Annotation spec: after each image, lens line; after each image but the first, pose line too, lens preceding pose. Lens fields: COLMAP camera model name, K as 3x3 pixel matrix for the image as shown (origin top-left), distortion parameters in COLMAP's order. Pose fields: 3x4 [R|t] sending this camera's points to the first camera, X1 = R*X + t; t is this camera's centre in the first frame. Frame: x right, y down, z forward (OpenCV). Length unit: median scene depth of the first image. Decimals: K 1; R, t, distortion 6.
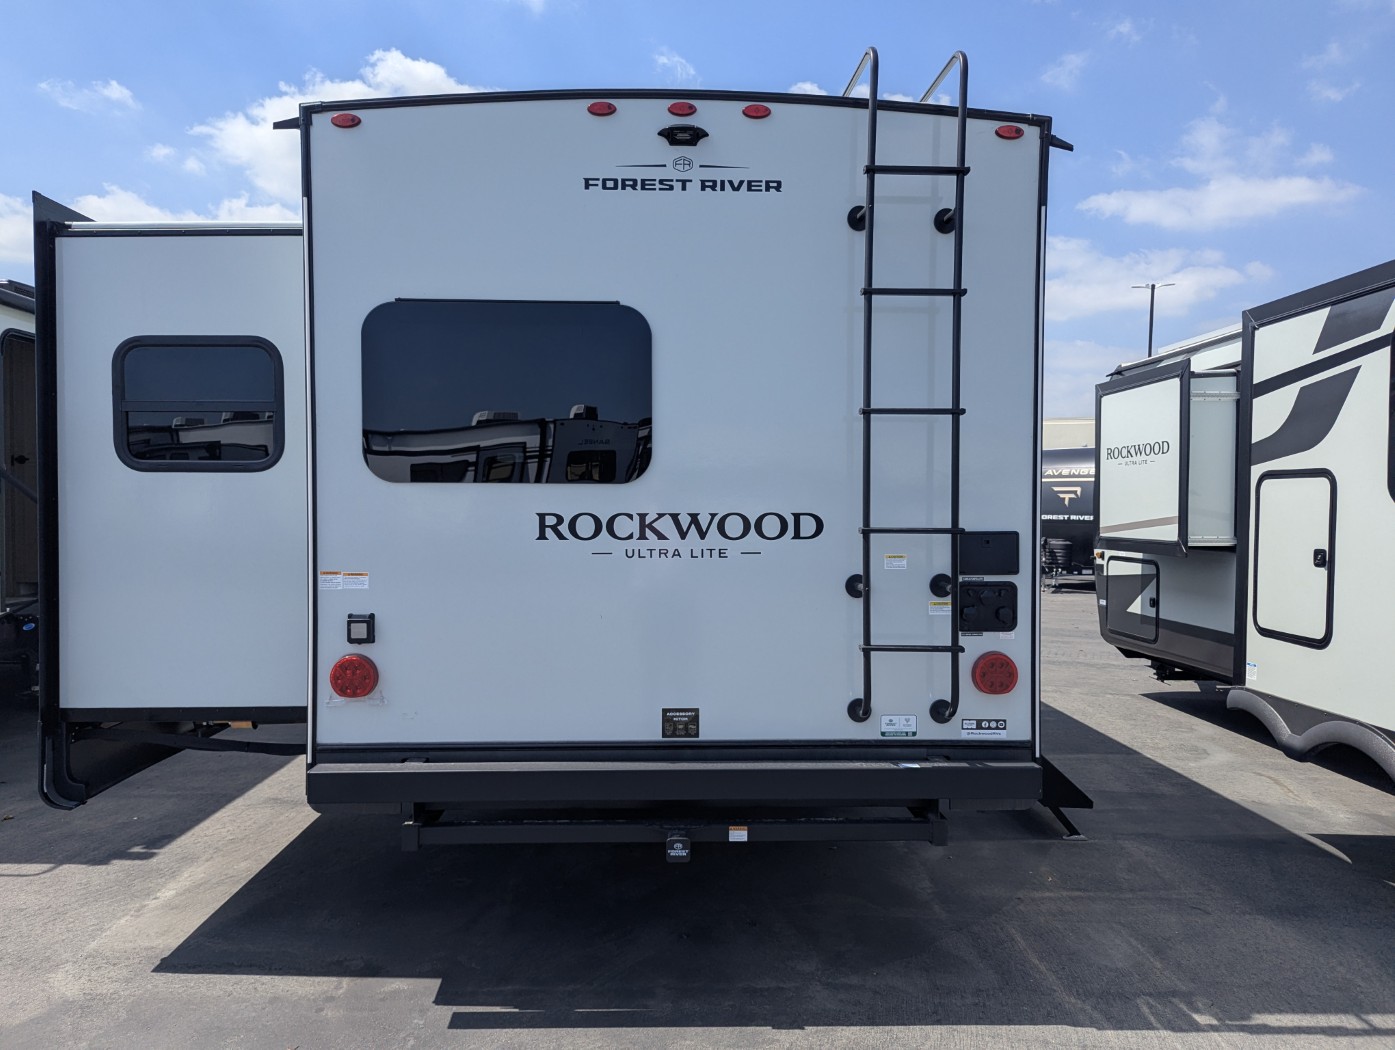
lens RADIAL K [[984.2, 0, 692.1], [0, 984.2, 531.3], [0, 0, 1]] dist [0.051924, -0.047906]
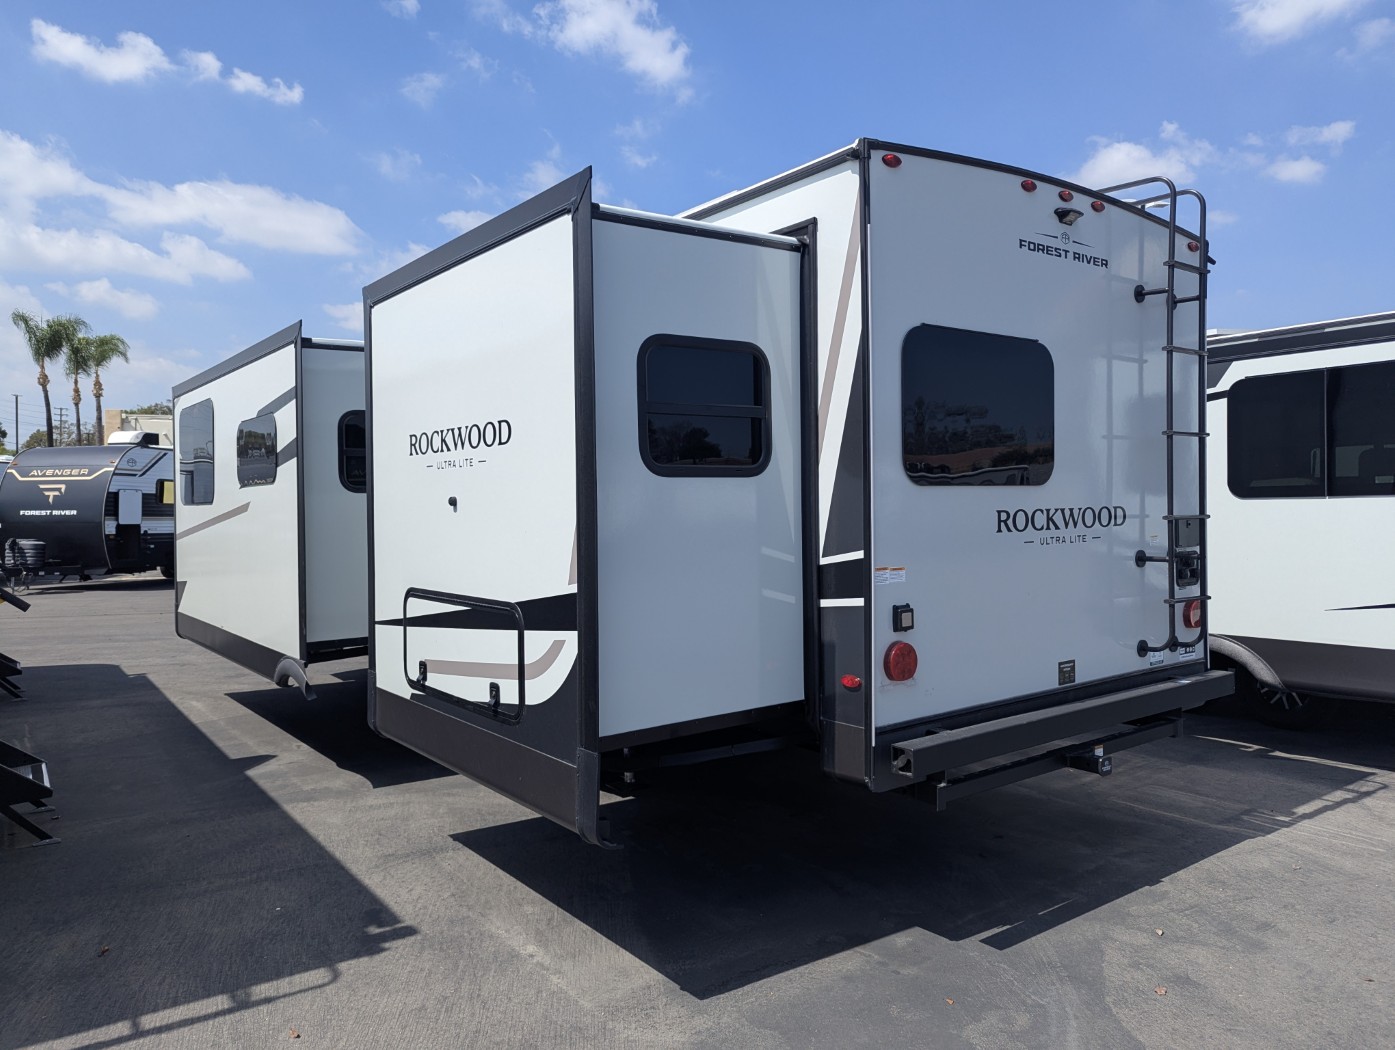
lens RADIAL K [[981.7, 0, 692.5], [0, 981.7, 518.9], [0, 0, 1]] dist [0.062860, -0.061391]
pose [[0.813522, -0.025043, 0.580995, -1.153131], [0.033553, 0.999429, -0.003904, -0.015738], [-0.580565, 0.022670, 0.813898, 0.234328]]
